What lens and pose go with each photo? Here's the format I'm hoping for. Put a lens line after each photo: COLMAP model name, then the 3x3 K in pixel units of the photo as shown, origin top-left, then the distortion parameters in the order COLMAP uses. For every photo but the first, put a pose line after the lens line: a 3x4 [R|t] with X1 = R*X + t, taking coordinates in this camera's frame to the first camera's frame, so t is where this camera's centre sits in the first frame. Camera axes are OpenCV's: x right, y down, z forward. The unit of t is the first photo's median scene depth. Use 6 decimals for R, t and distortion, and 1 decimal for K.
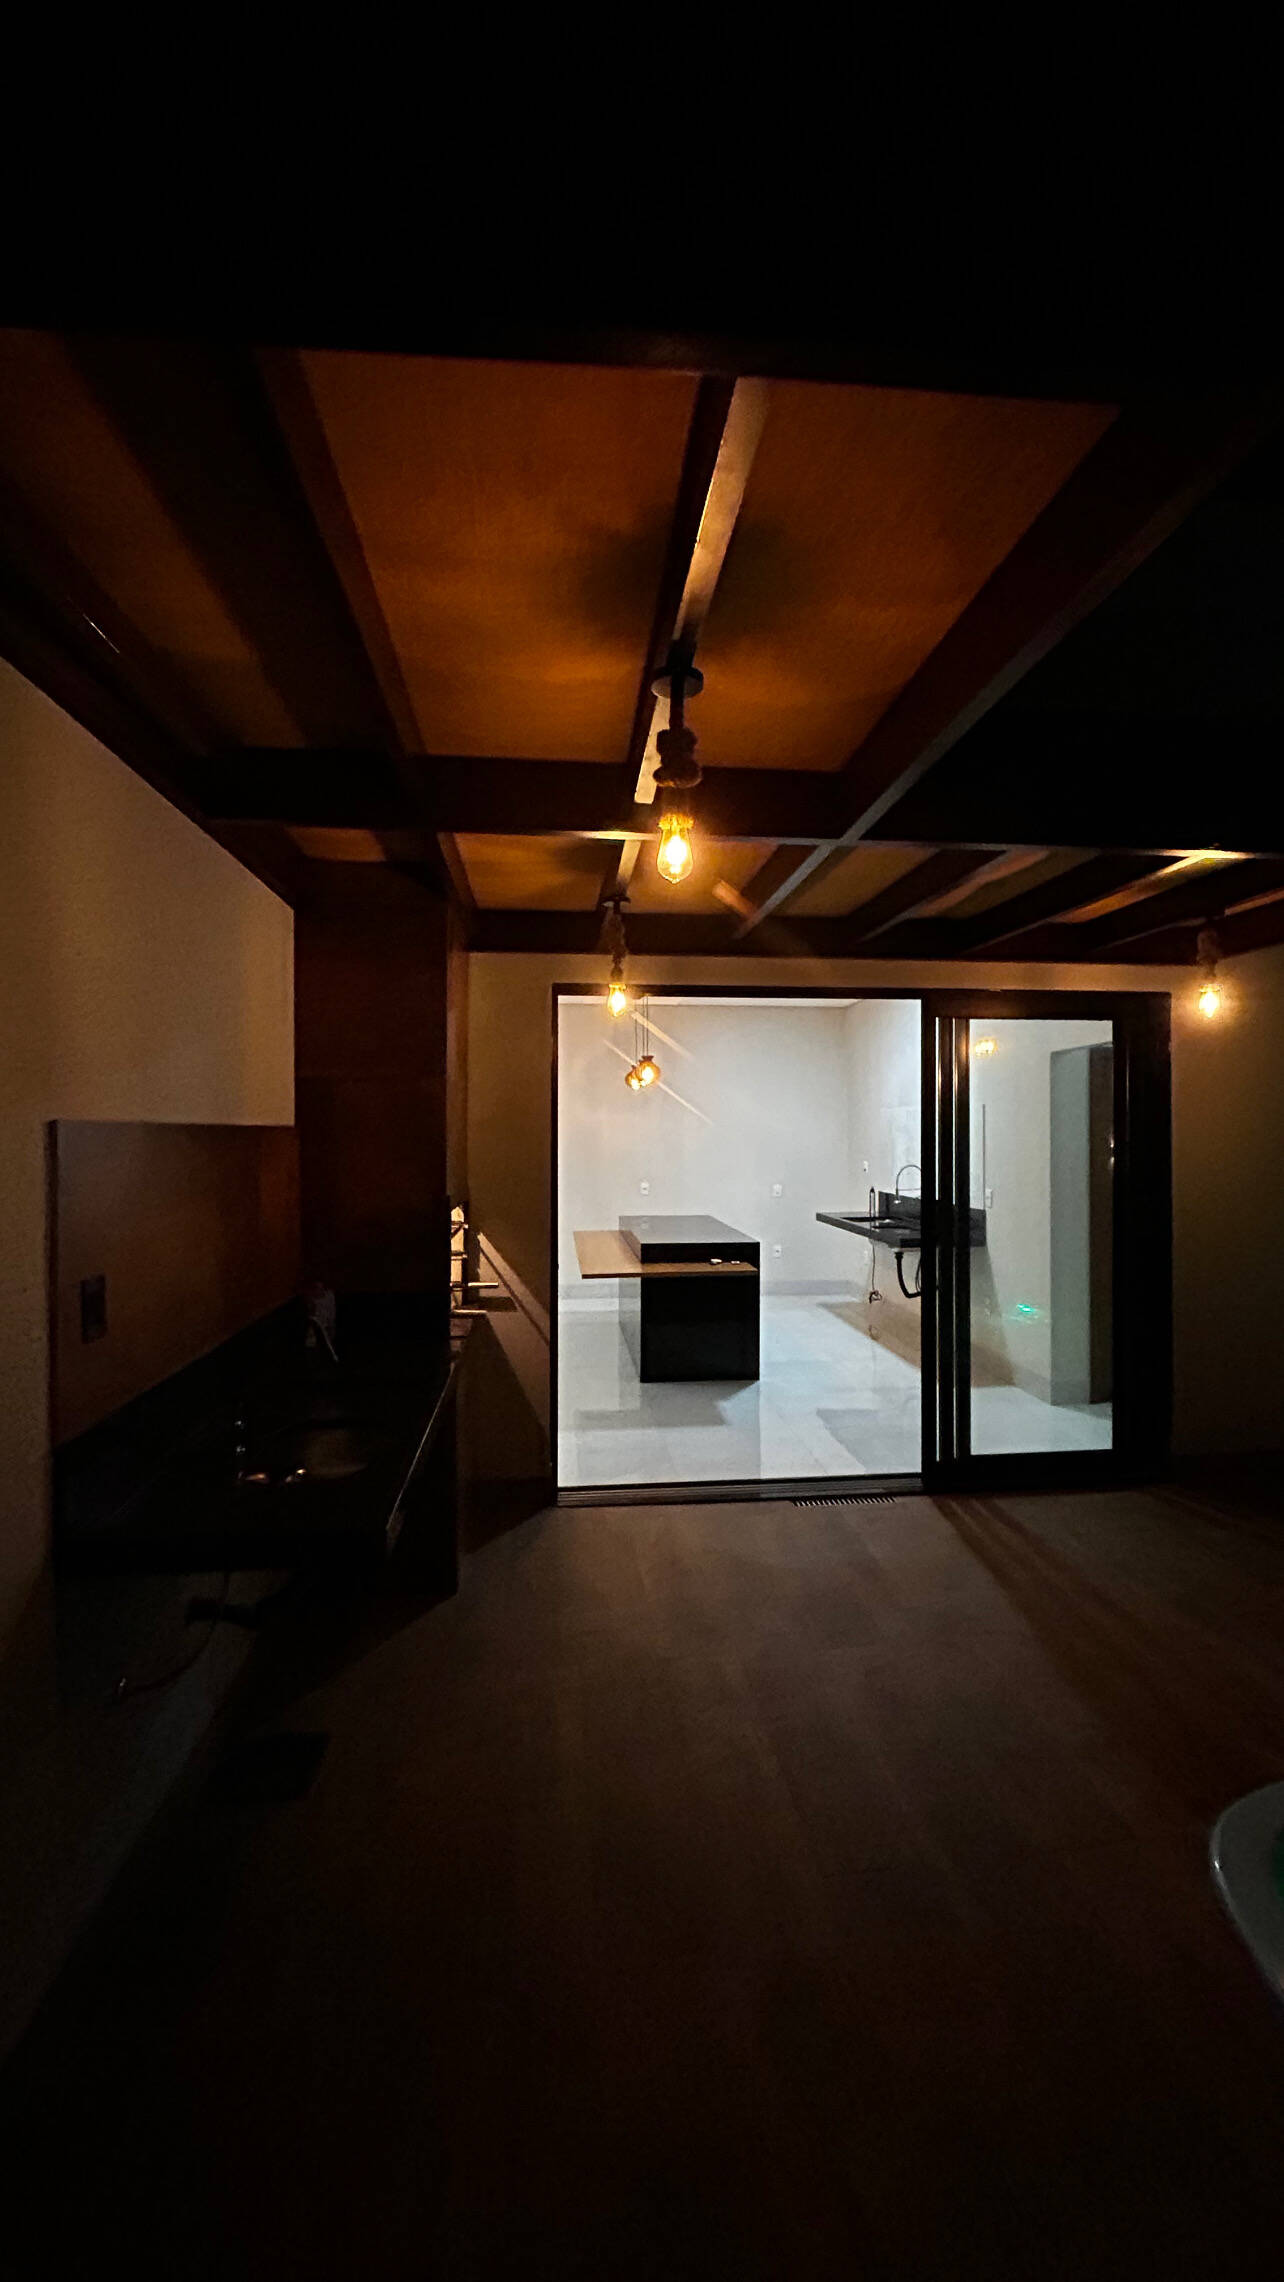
lens RADIAL K [[930.4, 0, 655.7], [0, 930.4, 1125.6], [0, 0, 1]] dist [0.000218, 0.000033]
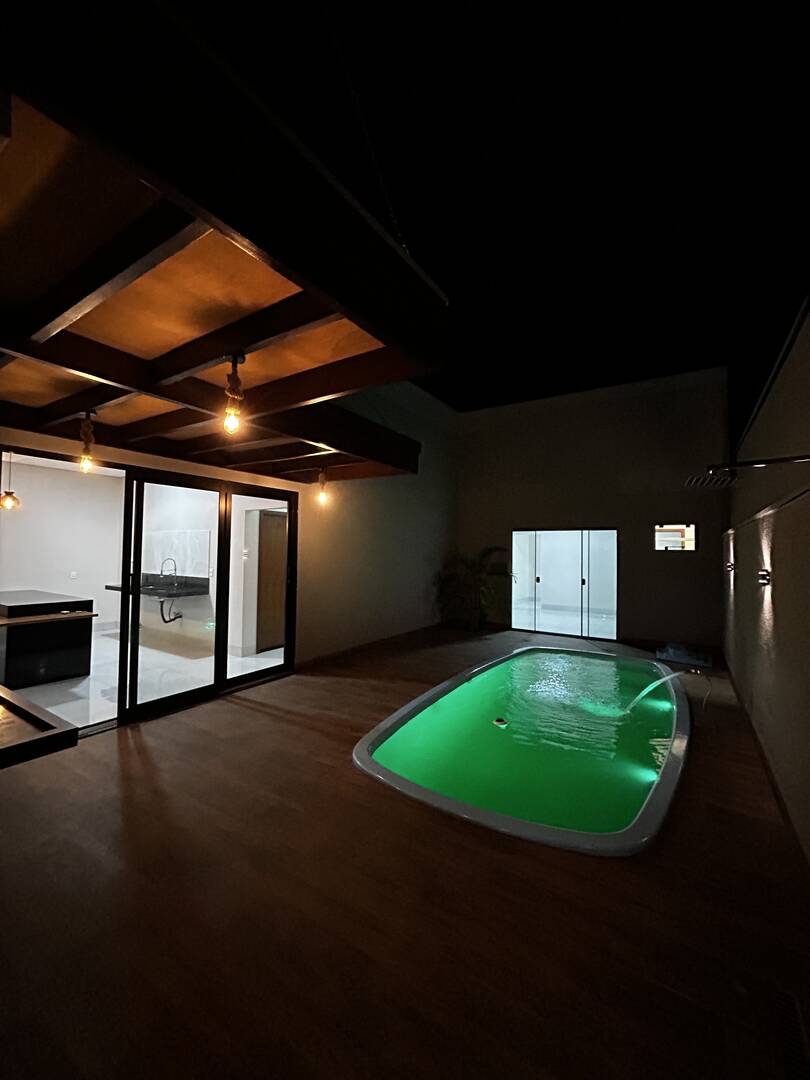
lens RADIAL K [[436.0, 0, 405.4], [0, 436.0, 537.5], [0, 0, 1]] dist [-0.000106, 0.000046]
pose [[0.640973, 0.033213, 0.766844, -0.216068], [-0.021113, 0.999448, -0.025640, 0.014509], [-0.767273, 0.000244, 0.641321, -0.045096]]
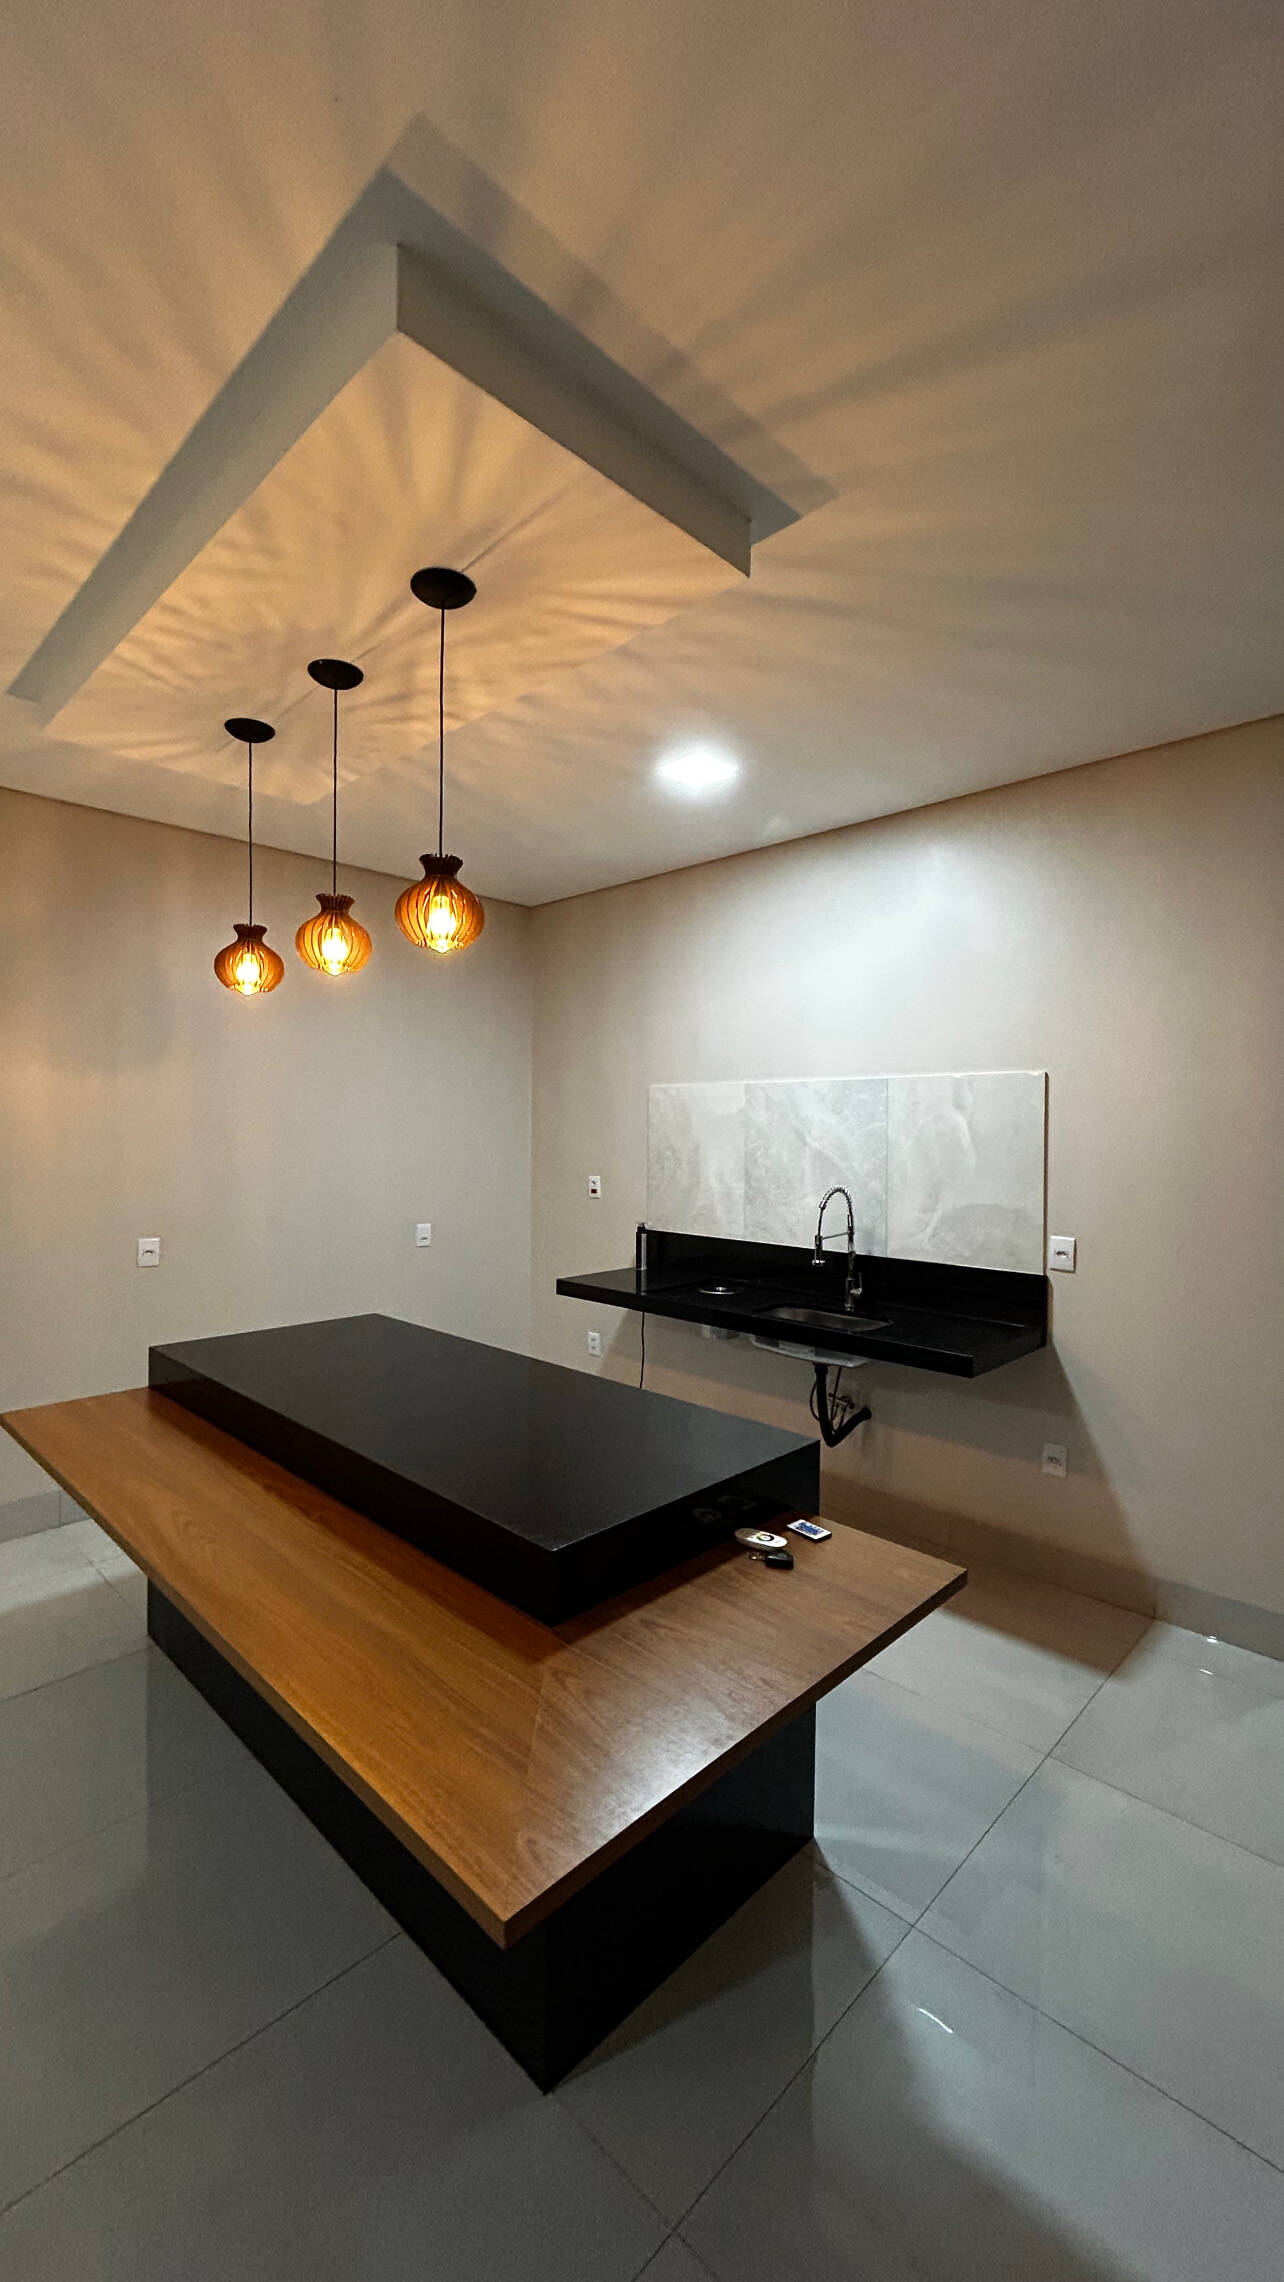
lens RADIAL K [[923.1, 0, 645.4], [0, 923.1, 1136.6], [0, 0, 1]] dist [0.000154, 0.000032]
pose [[0.778369, 0.003380, 0.627798, -0.208873], [-0.016204, 0.999761, 0.014707, 0.011467], [-0.627598, -0.021621, 0.778237, 1.077176]]
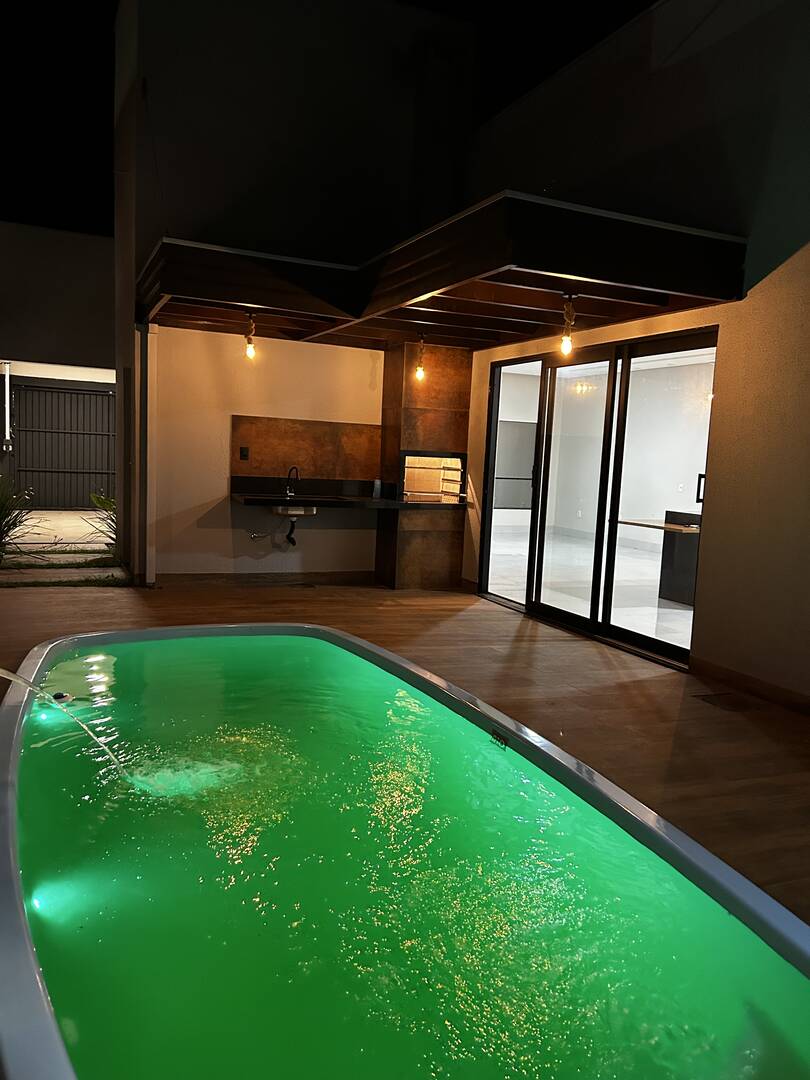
lens RADIAL K [[821.5, 0, 400.5], [0, 821.5, 540.4], [0, 0, 1]] dist [0.225289, -0.000693]
pose [[0.299615, 0.116916, -0.946869, 1.636068], [-0.039624, 0.993131, 0.110091, 0.052897], [0.953237, 0.004534, 0.302190, 0.179495]]
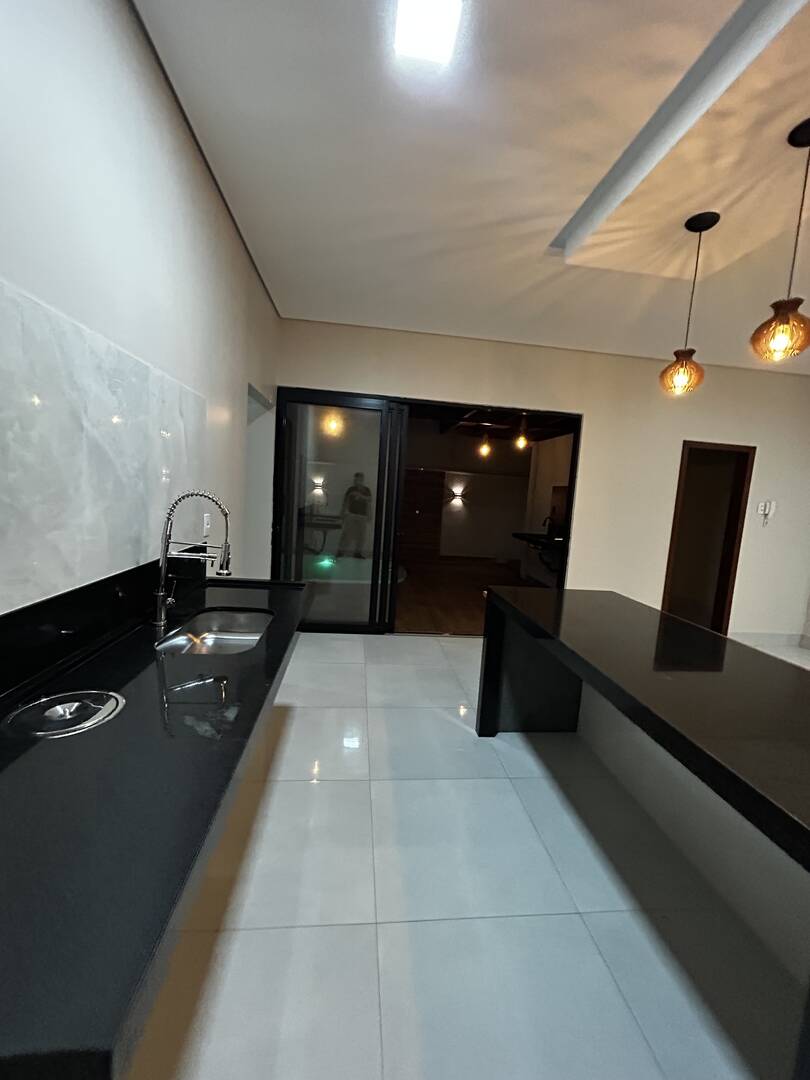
lens RADIAL K [[435.8, 0, 405.8], [0, 435.8, 538.5], [0, 0, 1]] dist [0.001265, 0.000030]
pose [[-0.997890, -0.064785, 0.004252, 0.271413], [-0.064021, 0.992779, 0.101443, 0.057876], [-0.010793, 0.100957, -0.994832, 1.966630]]
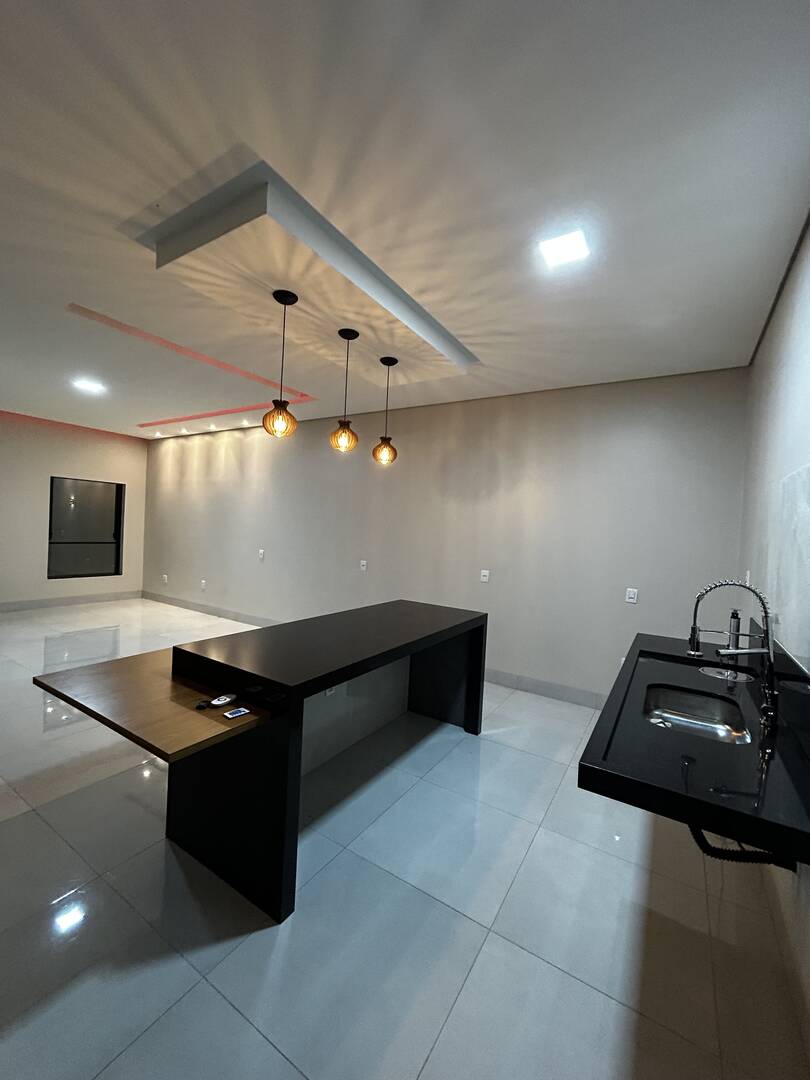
lens RADIAL K [[436.0, 0, 405.4], [0, 436.0, 537.5], [0, 0, 1]] dist [-0.000106, 0.000046]
pose [[0.775202, 0.054819, -0.629330, 0.458679], [-0.047720, 0.998463, 0.028192, 0.033529], [0.629908, 0.008177, 0.776627, 1.161413]]
